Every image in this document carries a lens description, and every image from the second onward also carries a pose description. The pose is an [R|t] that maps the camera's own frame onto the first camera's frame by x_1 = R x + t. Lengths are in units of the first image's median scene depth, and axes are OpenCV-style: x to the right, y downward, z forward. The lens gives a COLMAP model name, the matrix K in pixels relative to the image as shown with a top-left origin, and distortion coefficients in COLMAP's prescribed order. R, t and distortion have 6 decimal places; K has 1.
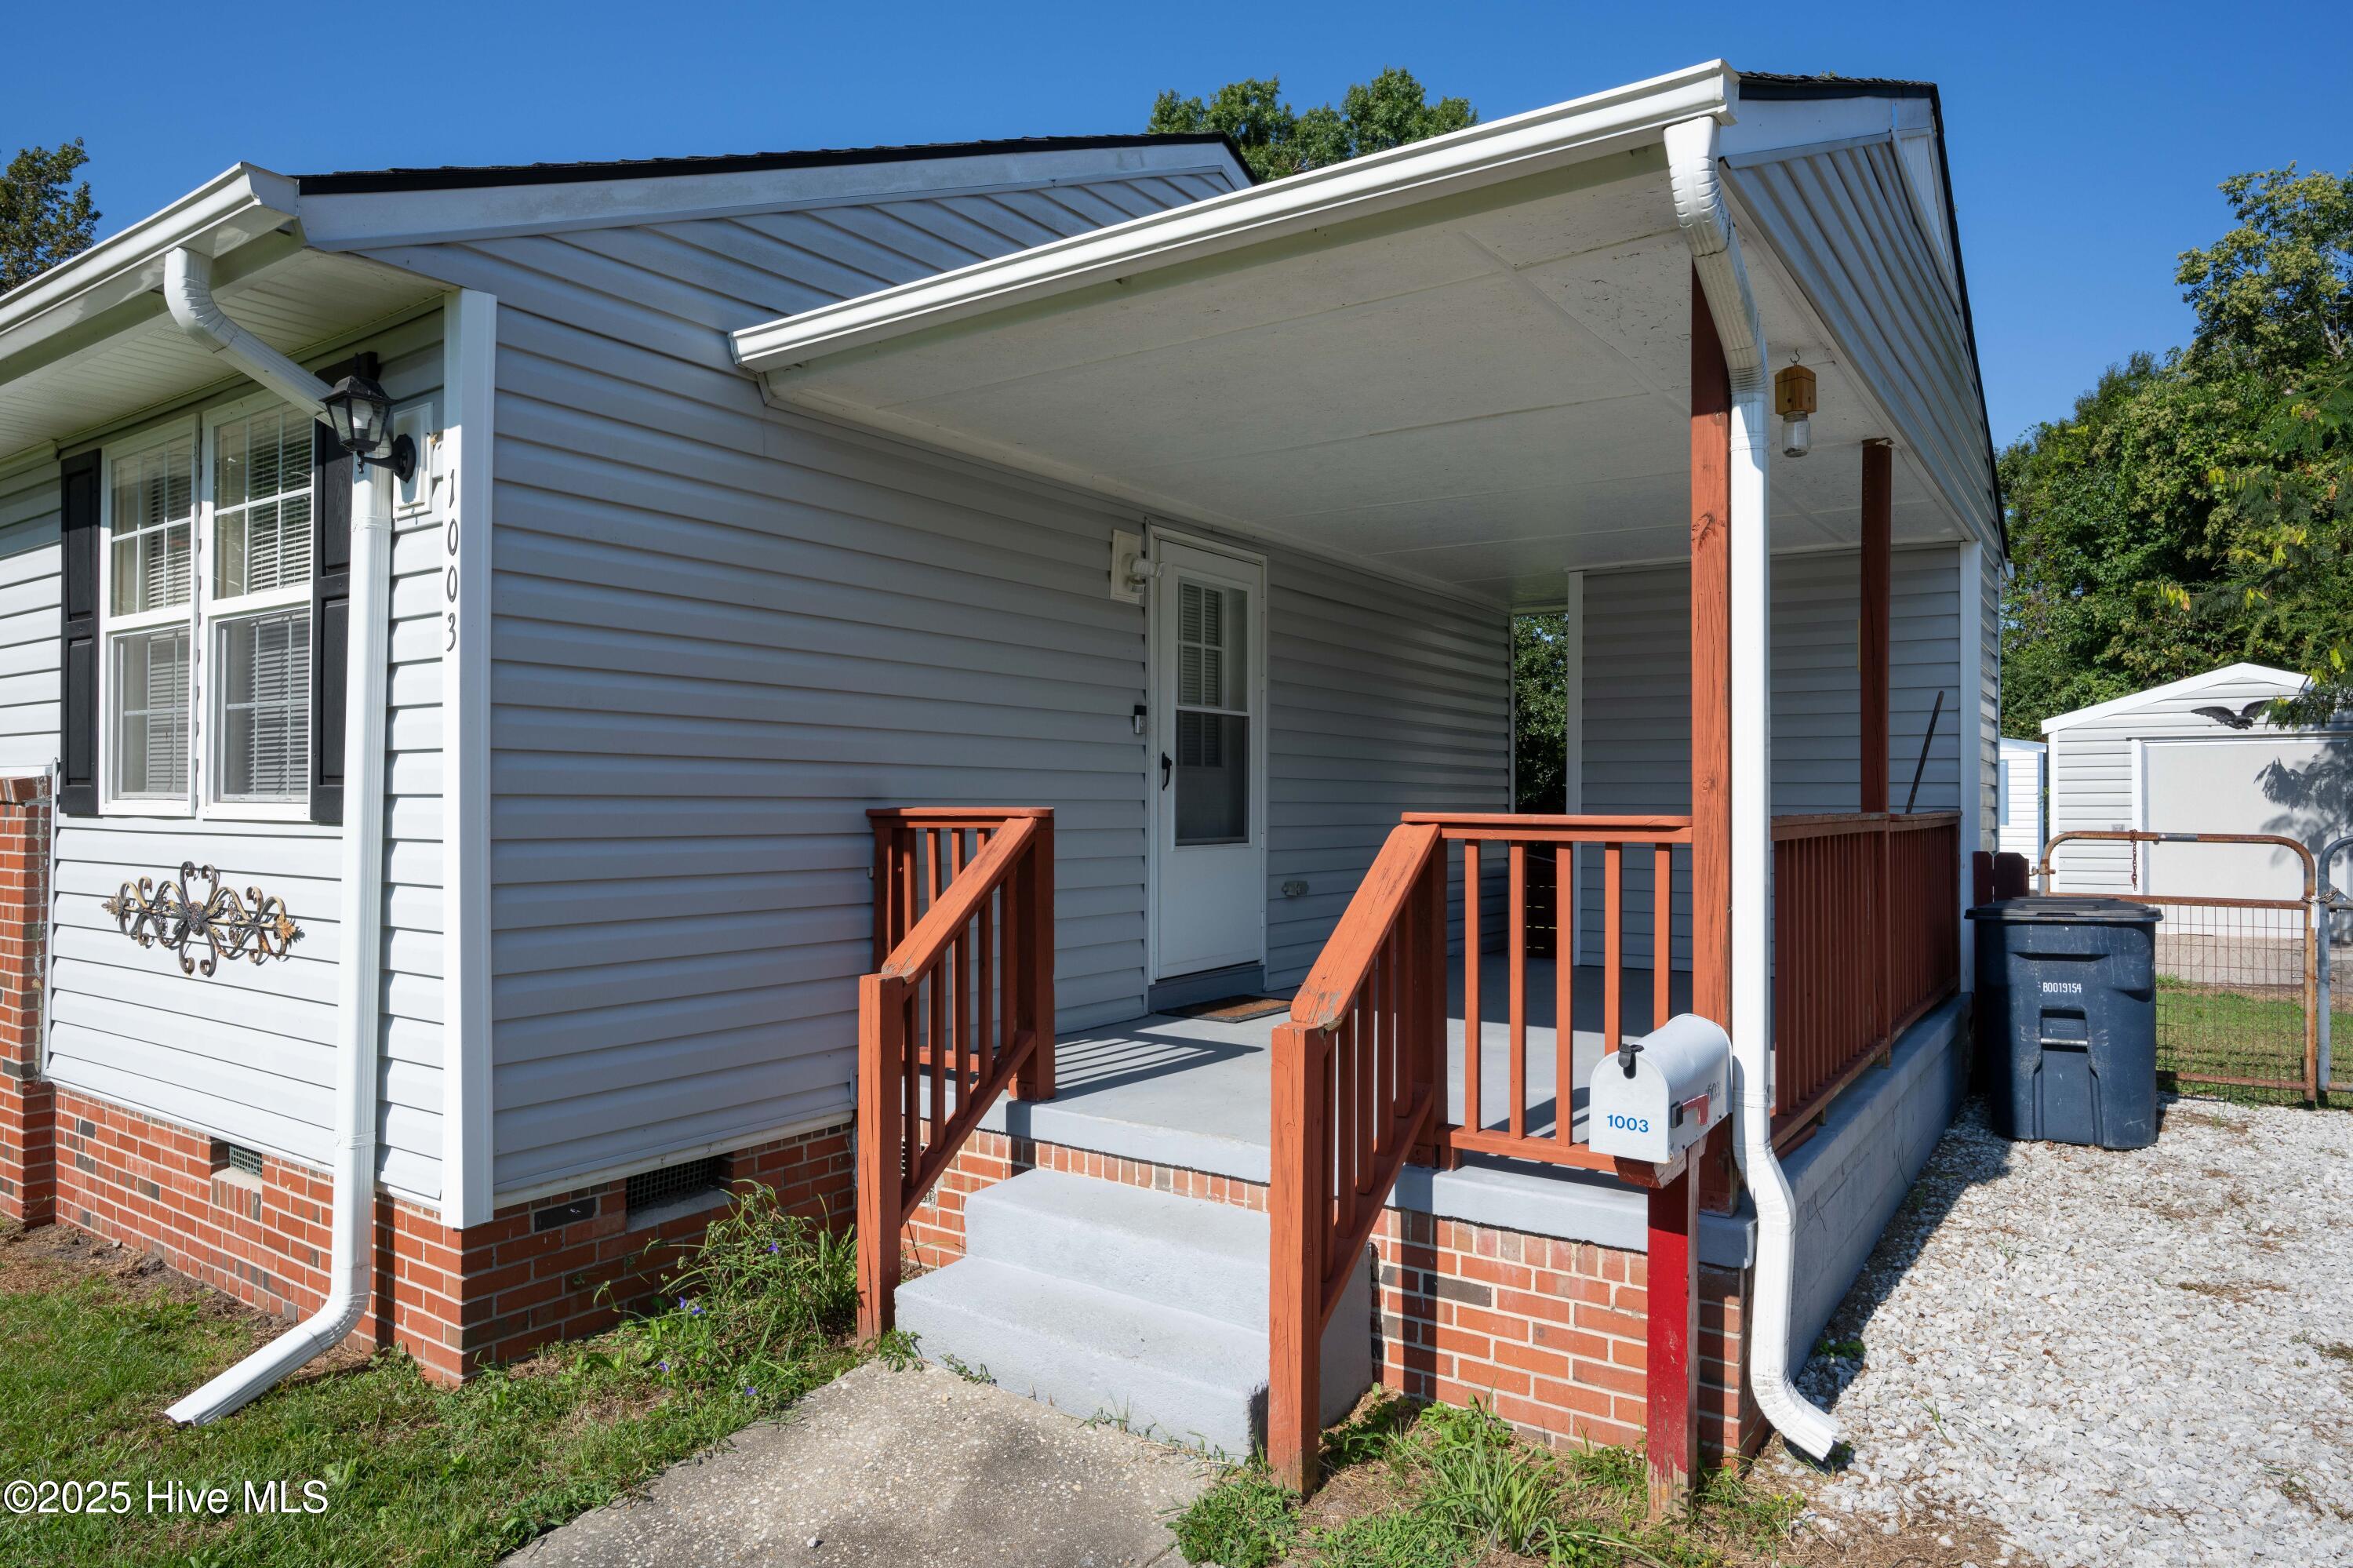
lens RADIAL K [[1265.8, 0, 1128.8], [0, 1265.8, 780.4], [0, 0, 1]] dist [-0.008617, 0.008448]
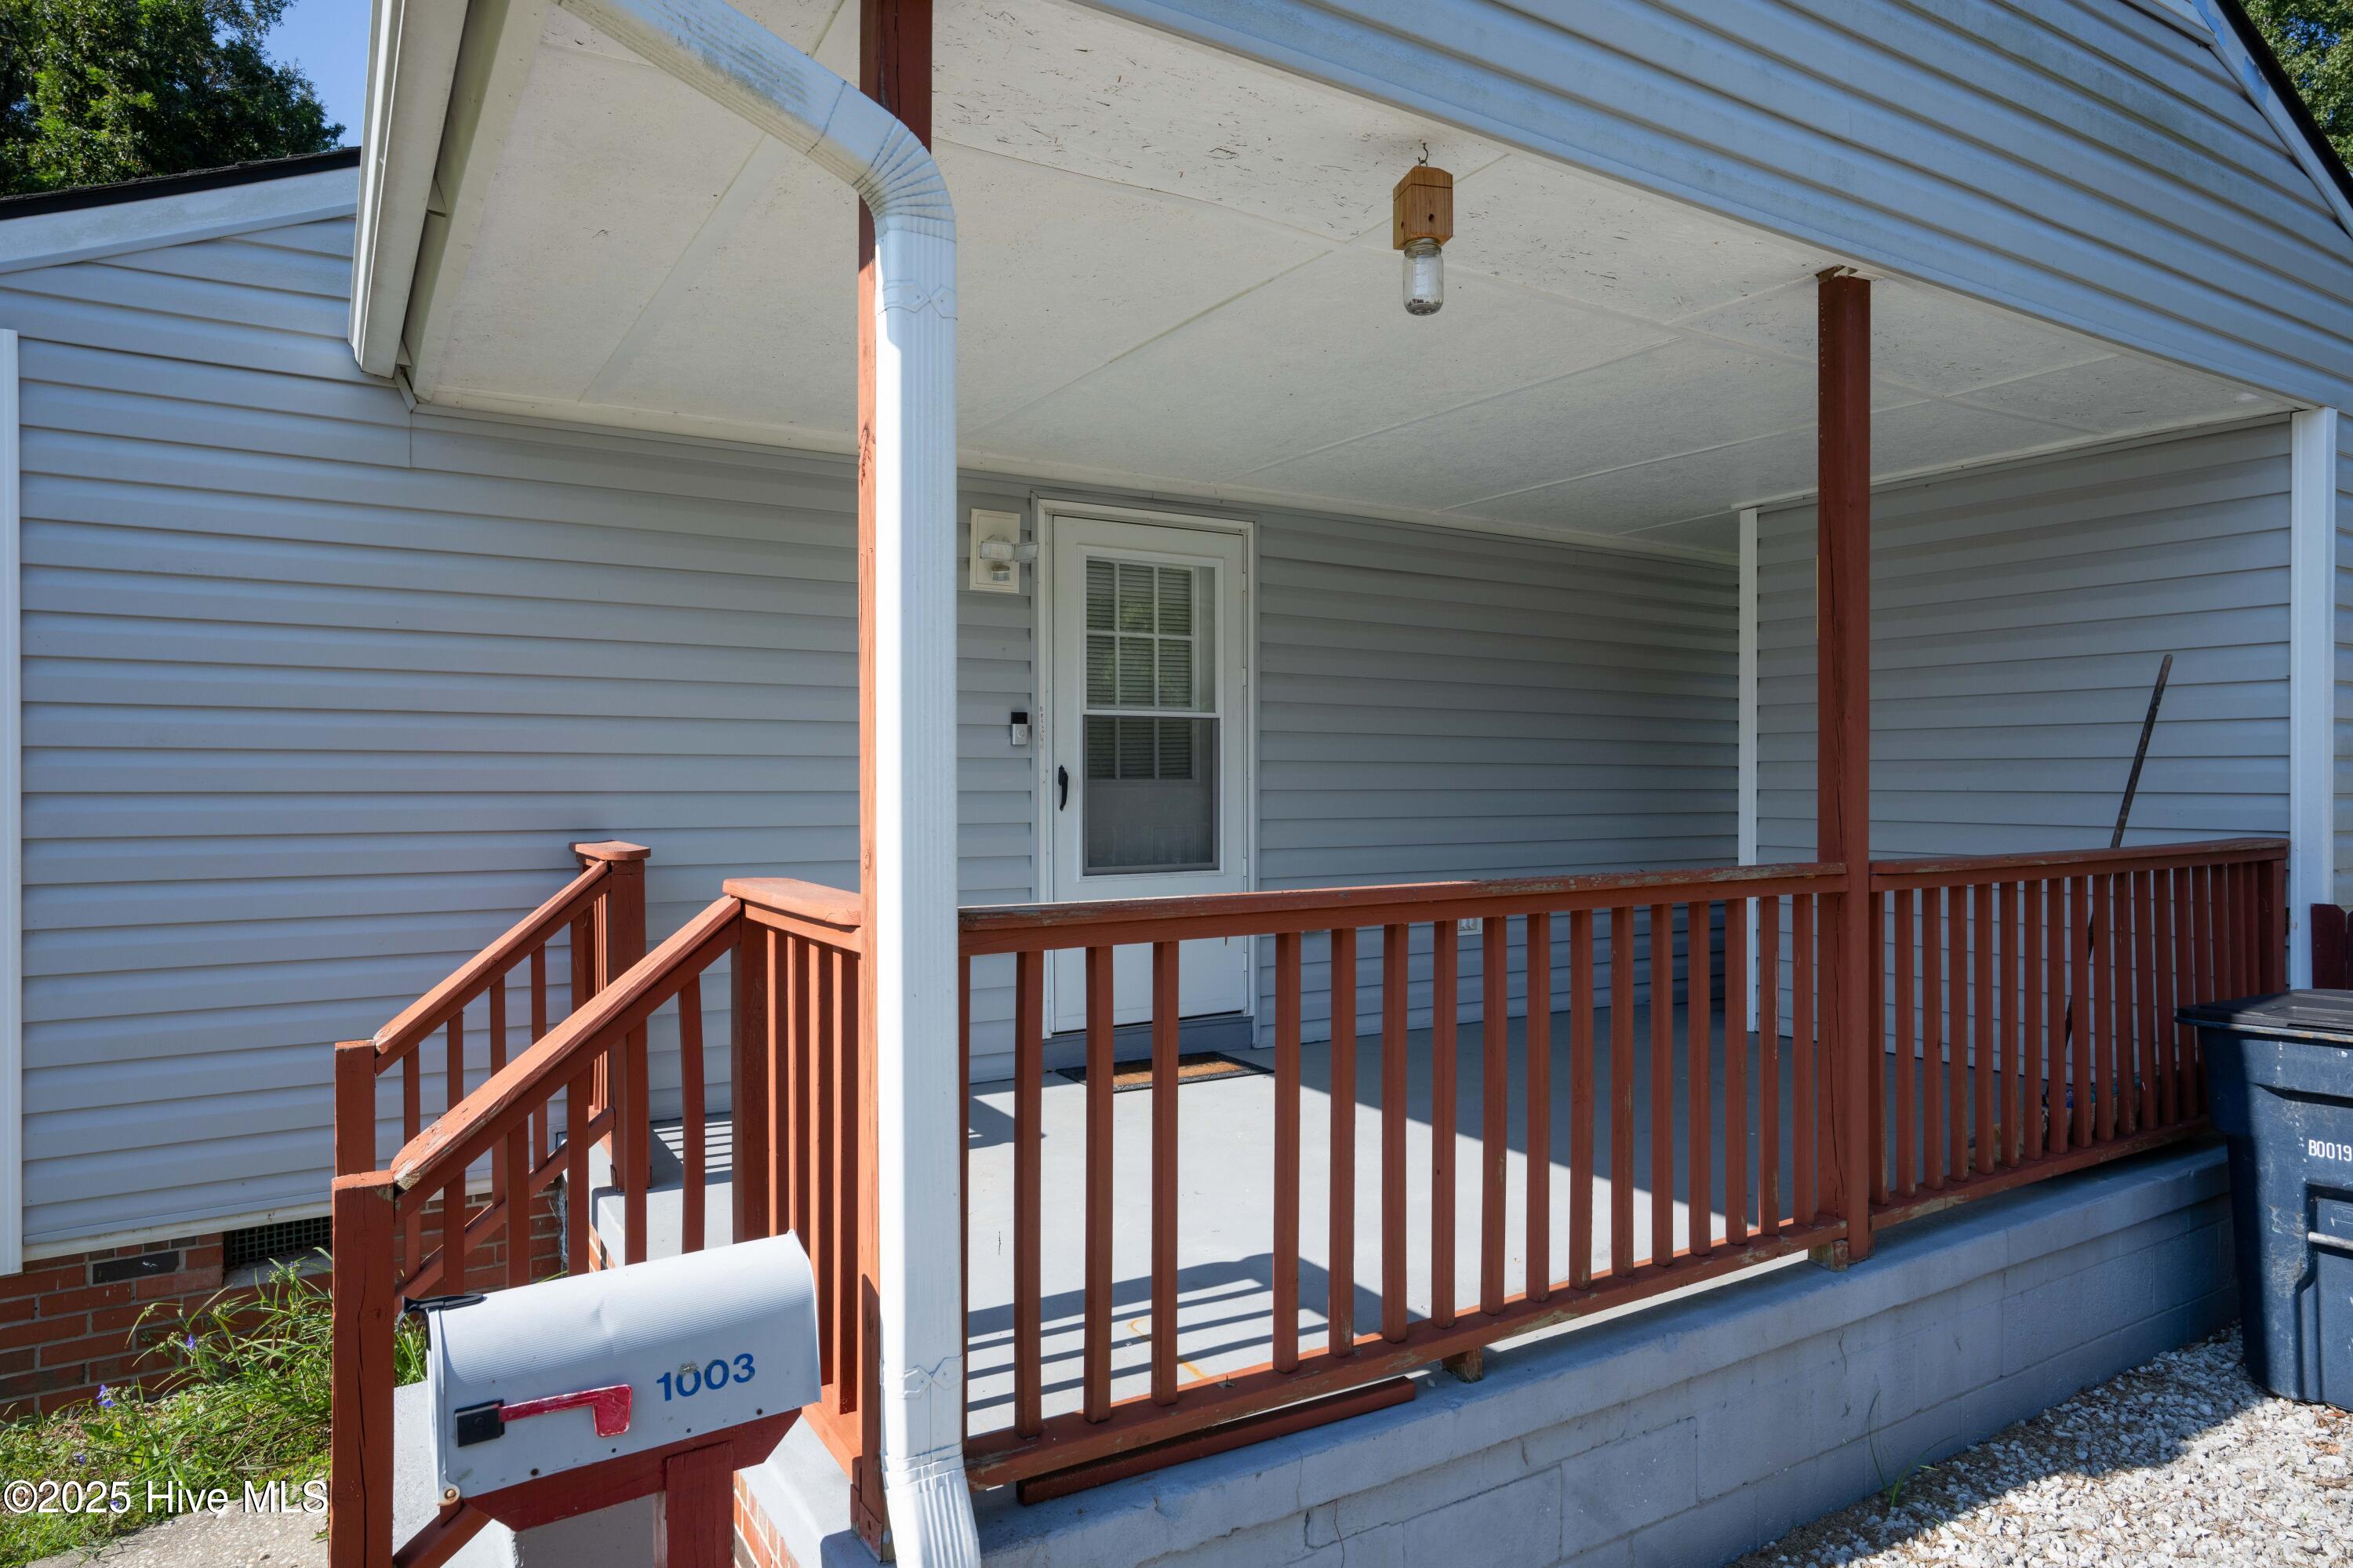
lens RADIAL K [[1265.8, 0, 1195.9], [0, 1265.8, 777.2], [0, 0, 1]] dist [-0.008617, 0.008448]
pose [[0.934429, -0.007711, -0.356066, 0.511655], [0.011448, 0.999899, 0.008389, -0.025716], [0.355965, -0.011915, 0.934423, 0.294651]]
